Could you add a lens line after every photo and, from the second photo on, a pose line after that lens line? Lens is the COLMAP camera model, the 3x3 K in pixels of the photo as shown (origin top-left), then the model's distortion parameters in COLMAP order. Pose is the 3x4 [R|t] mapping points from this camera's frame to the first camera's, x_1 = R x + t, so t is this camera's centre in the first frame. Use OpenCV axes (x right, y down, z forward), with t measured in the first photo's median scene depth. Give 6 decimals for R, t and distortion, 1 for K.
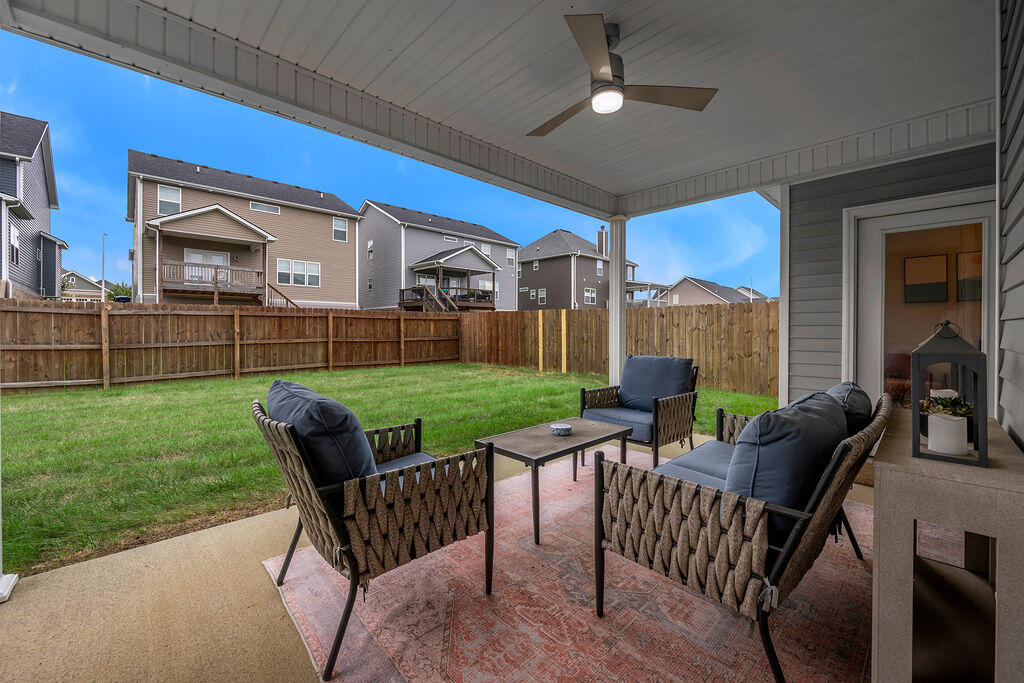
lens RADIAL K [[415.1, 0, 520.3], [0, 415.1, 333.4], [0, 0, 1]] dist [-0.002122, -0.000058]
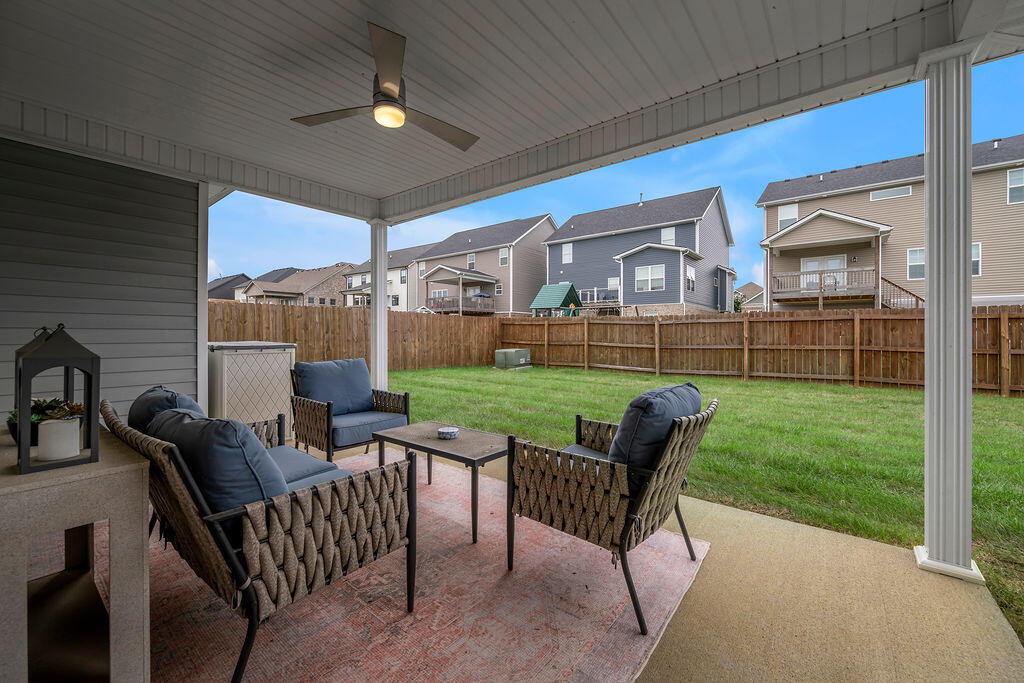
lens RADIAL K [[415.1, 0, 520.3], [0, 415.1, 333.4], [0, 0, 1]] dist [-0.002122, -0.000058]
pose [[0.130276, -0.001709, -0.991476, 0.253587], [-0.010333, 0.999942, -0.003081, -0.003101], [0.991424, 0.010646, 0.130251, 0.241043]]
